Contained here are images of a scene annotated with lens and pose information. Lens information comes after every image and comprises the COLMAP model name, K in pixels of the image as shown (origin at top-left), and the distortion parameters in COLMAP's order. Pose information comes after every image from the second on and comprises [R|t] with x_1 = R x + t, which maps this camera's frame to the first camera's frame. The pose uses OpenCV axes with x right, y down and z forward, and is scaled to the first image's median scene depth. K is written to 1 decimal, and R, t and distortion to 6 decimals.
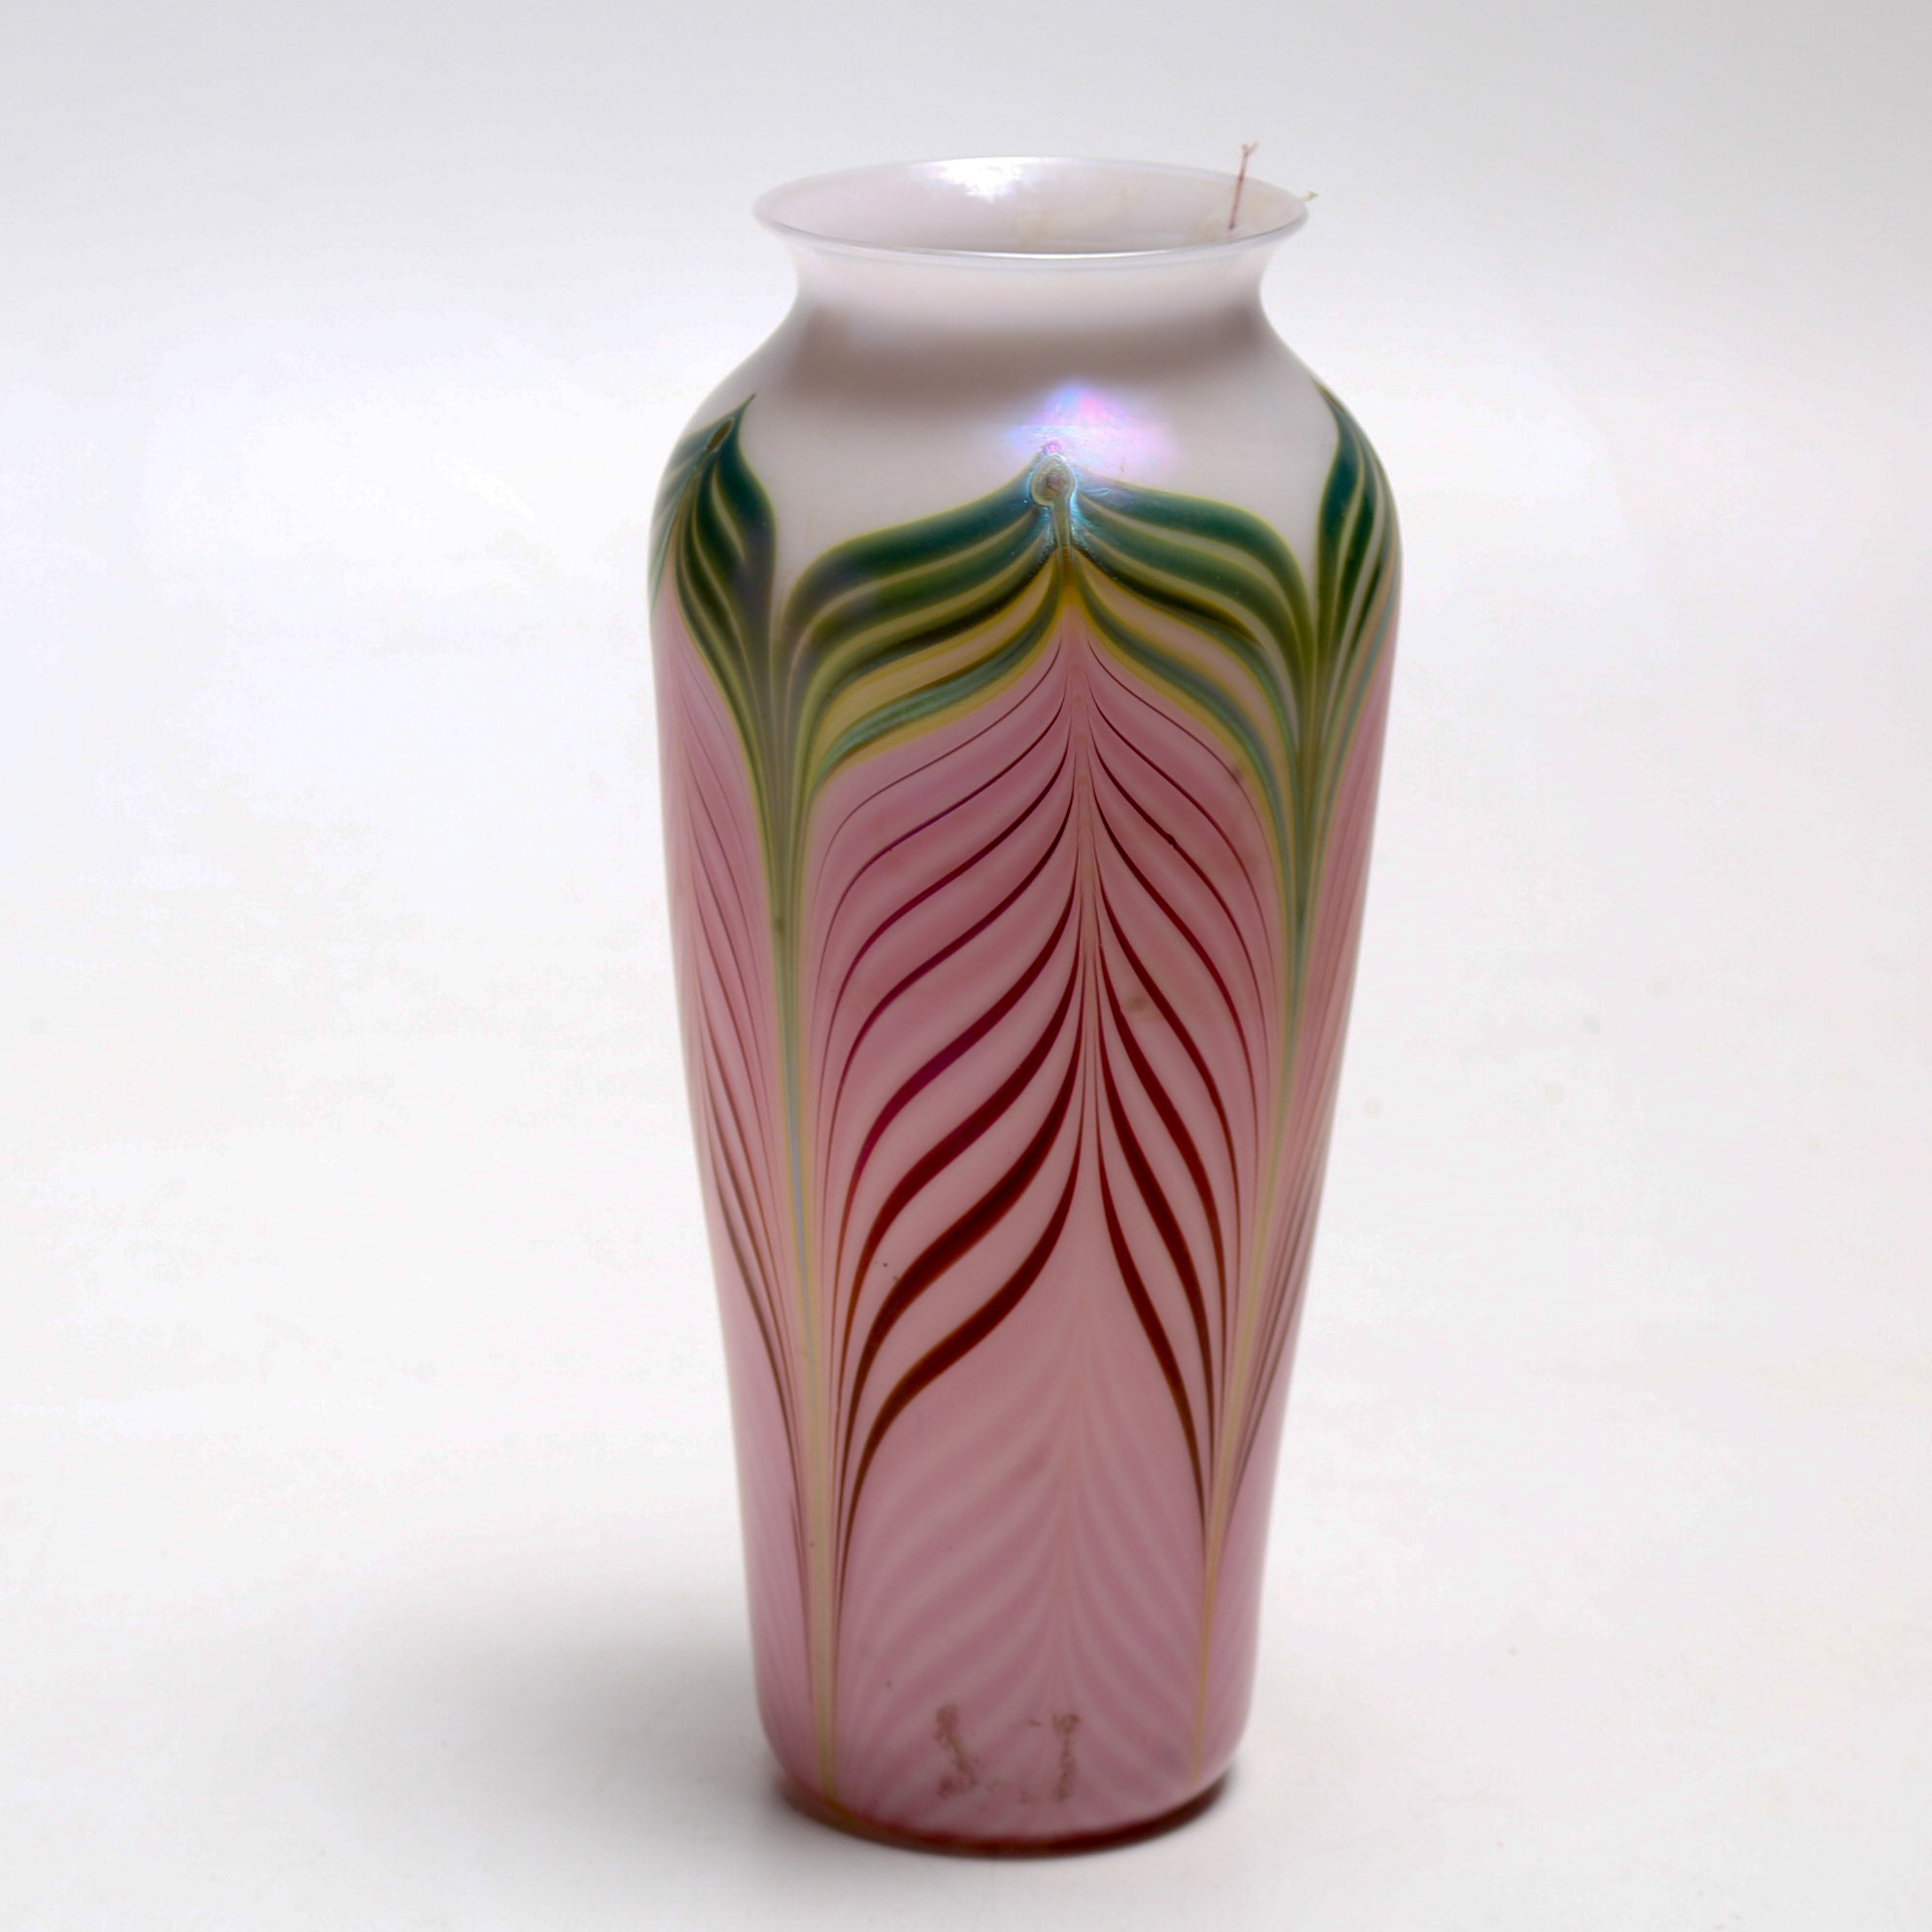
lens RADIAL K [[7033.6, 0, 966.0], [0, 7033.6, 966.0], [0, 0, 1]] dist [0.064435, 0.029488]
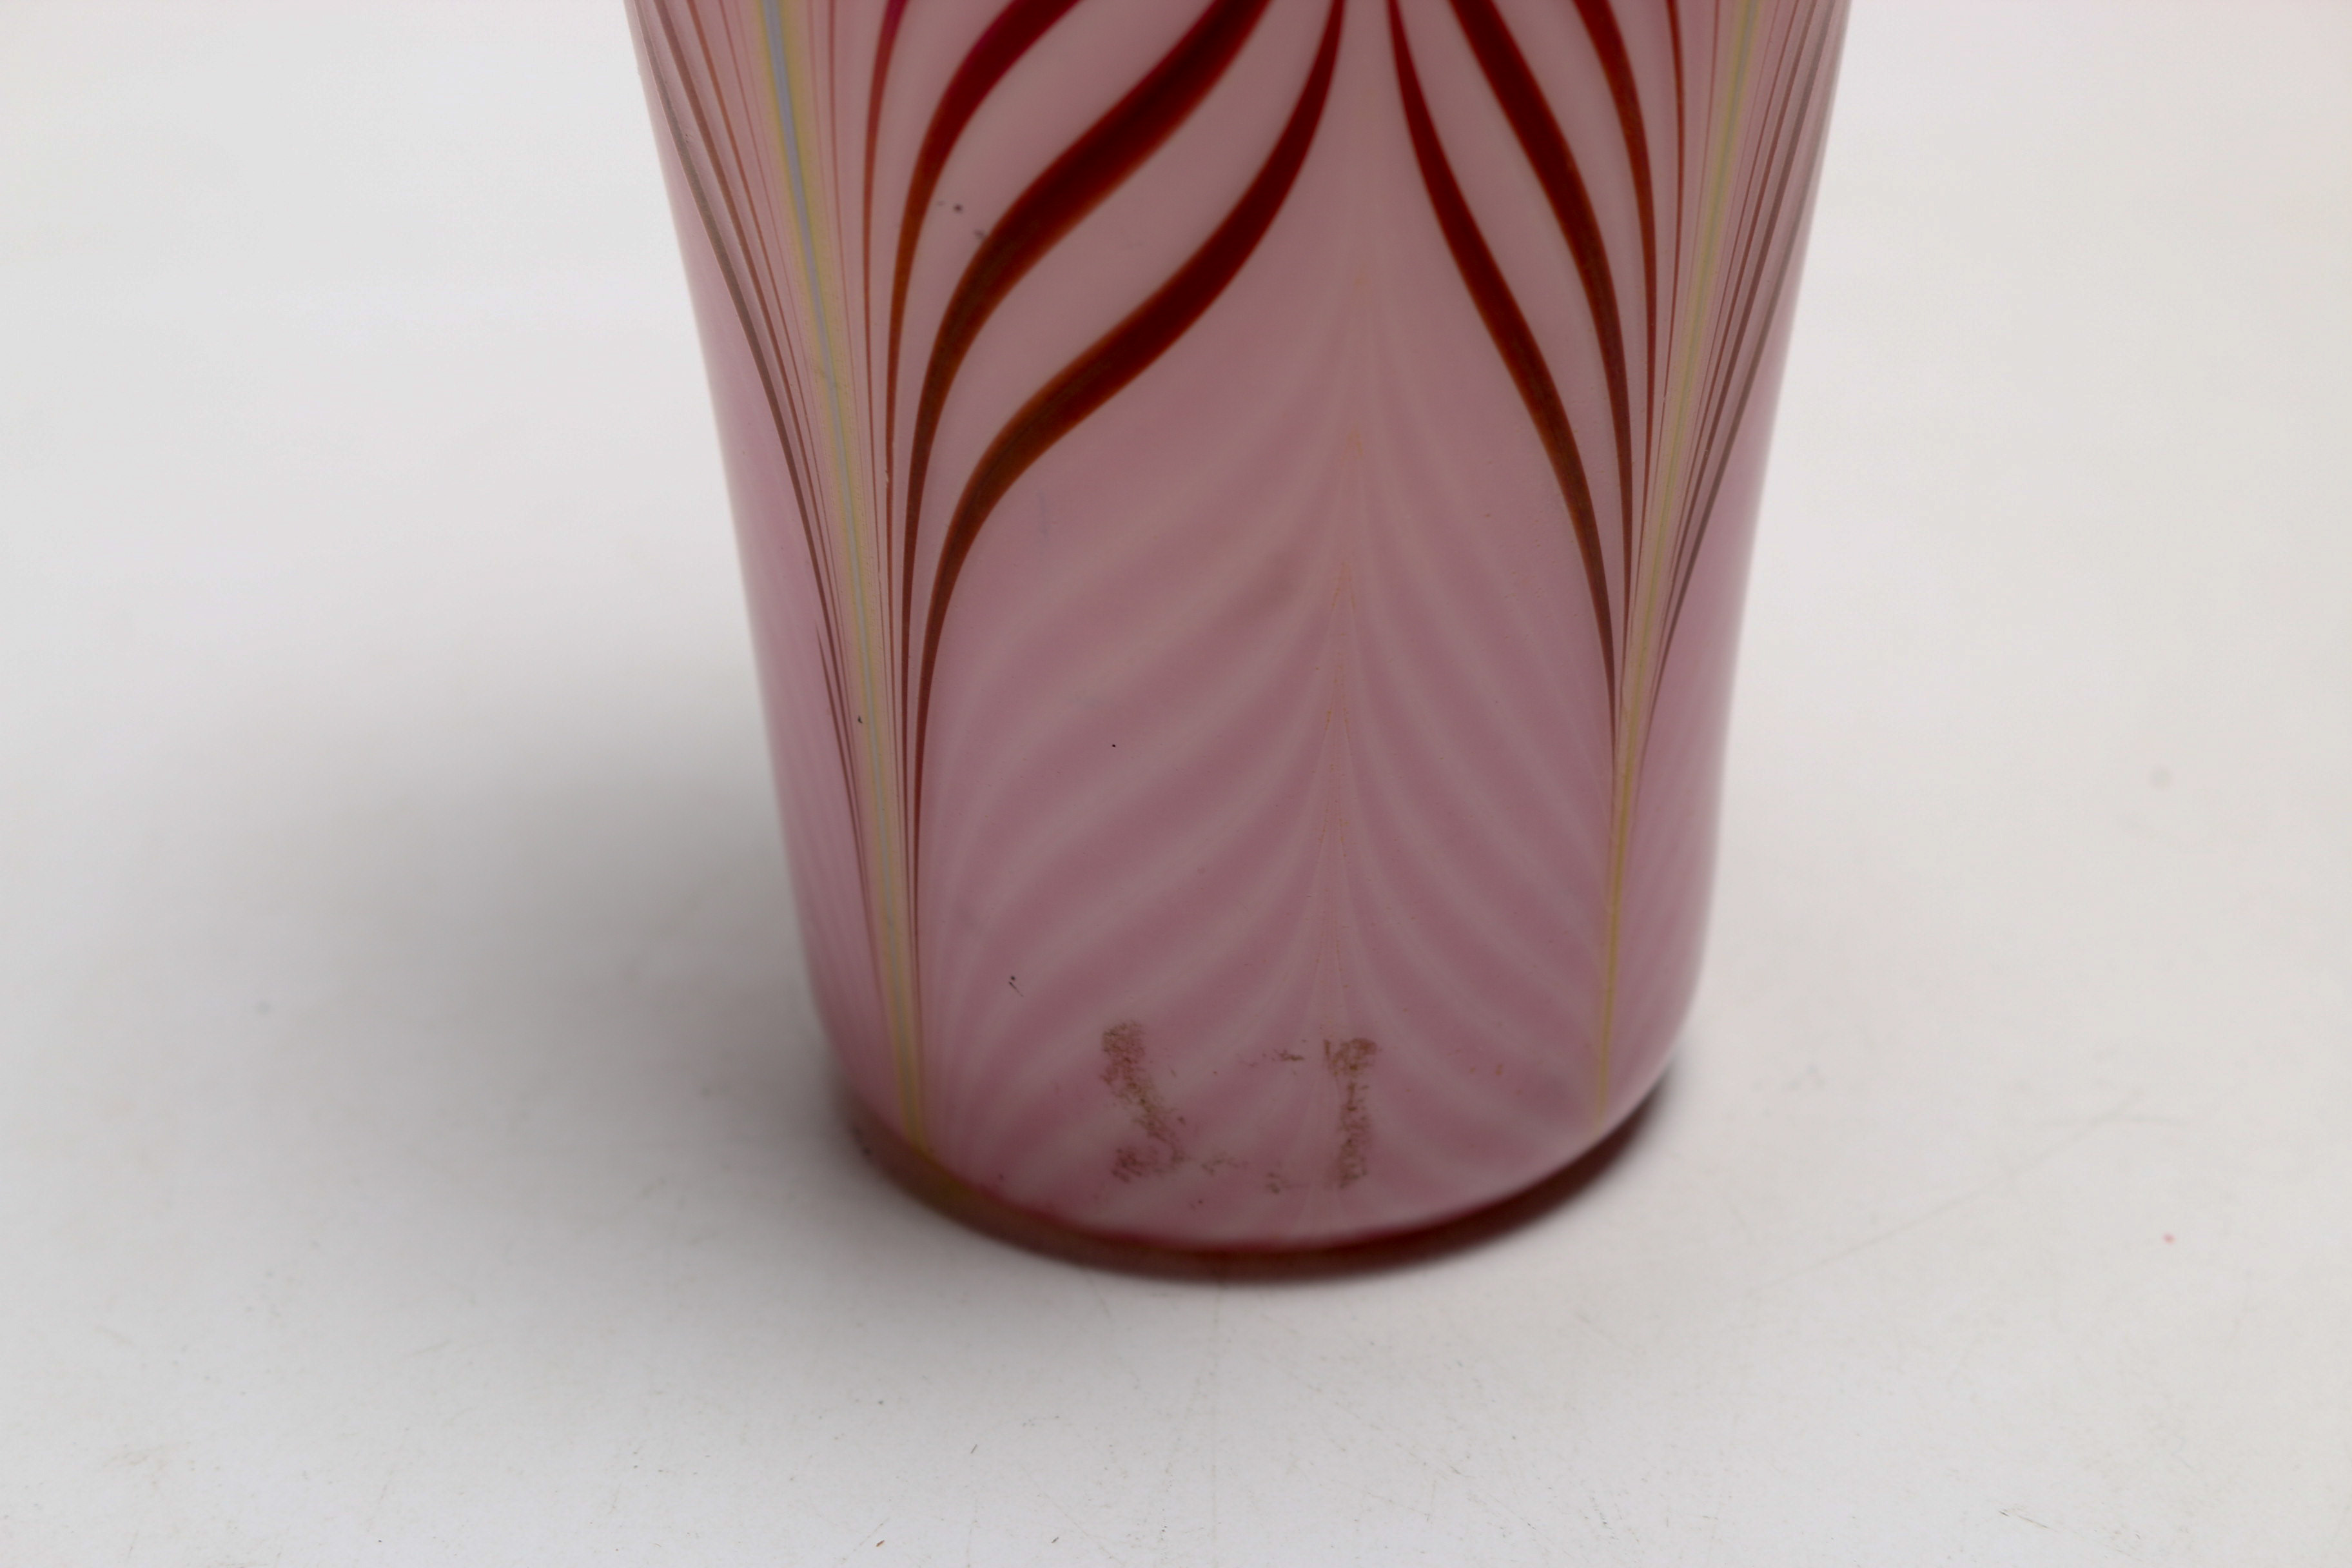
lens RADIAL K [[5680.2, 0, 1176.0], [0, 5680.2, 784.0], [0, 0, 1]] dist [0.029640, -0.071929]
pose [[0.998597, -0.007163, -0.052472, 0.023679], [0.018048, 0.977528, 0.210033, -0.001202], [0.049789, -0.210685, 0.976285, 0.591554]]
